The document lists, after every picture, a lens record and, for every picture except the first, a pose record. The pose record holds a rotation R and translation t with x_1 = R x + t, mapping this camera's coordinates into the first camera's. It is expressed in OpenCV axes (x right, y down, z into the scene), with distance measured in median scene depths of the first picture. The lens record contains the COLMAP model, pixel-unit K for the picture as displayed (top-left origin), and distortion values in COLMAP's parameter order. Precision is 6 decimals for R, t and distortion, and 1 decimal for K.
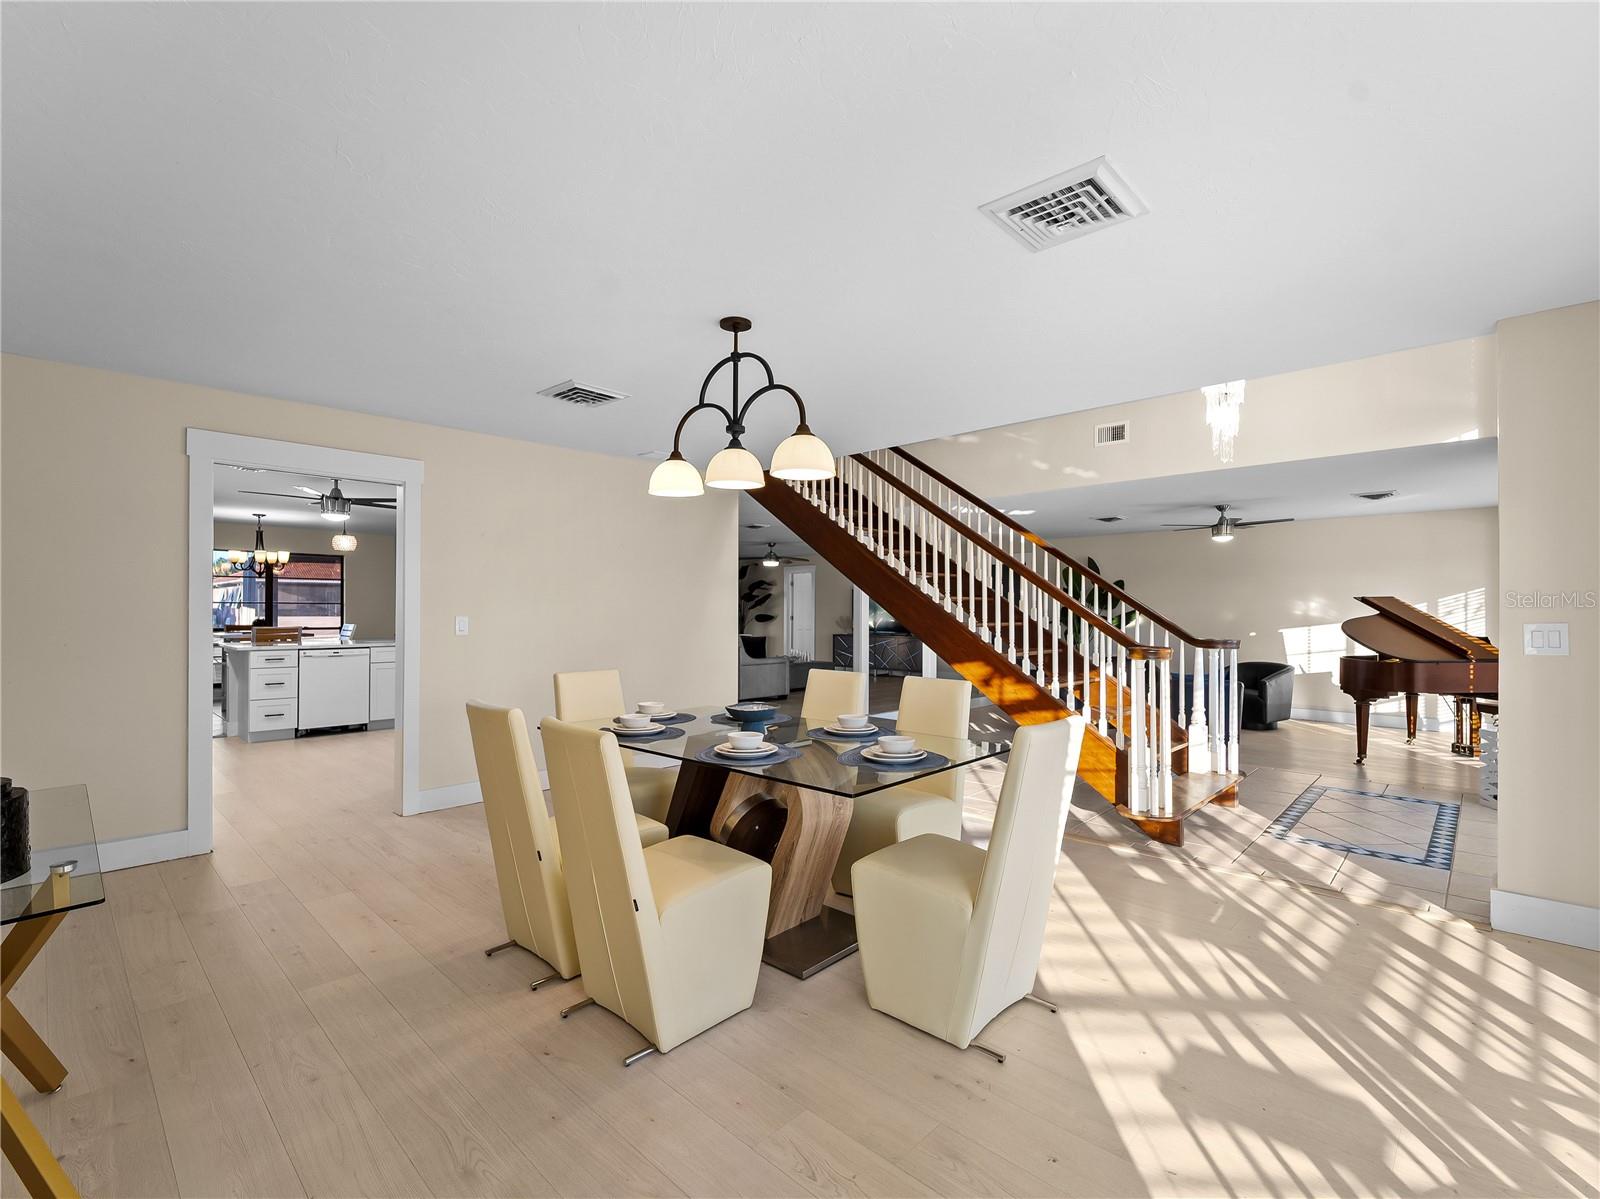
lens RADIAL K [[733.5, 0, 802.6], [0, 733.5, 605.3], [0, 0, 1]] dist [0.002599, -0.002920]
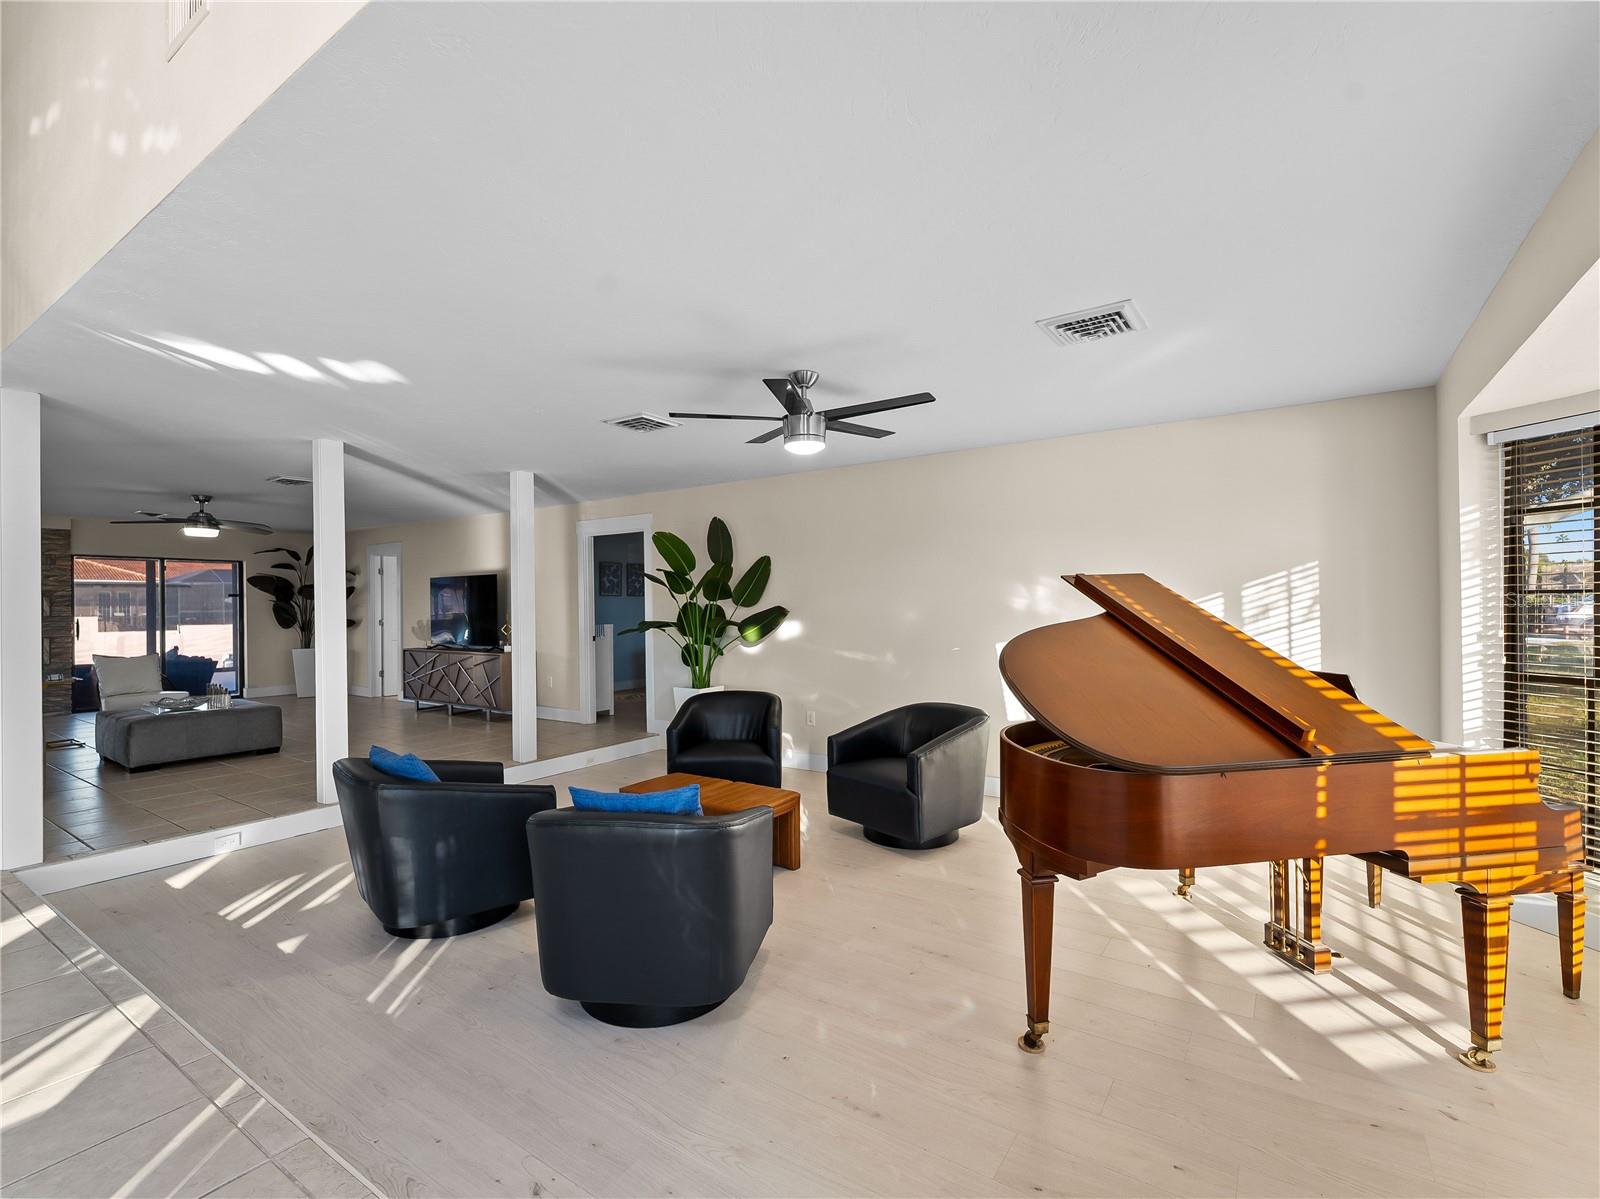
lens RADIAL K [[733.5, 0, 793.6], [0, 733.5, 603.5], [0, 0, 1]] dist [0.002599, -0.002920]
pose [[0.987329, -0.009104, 0.158427, 0.547433], [0.008913, 0.999958, 0.001913, 0.002860], [-0.158438, -0.000476, 0.987369, 0.620602]]
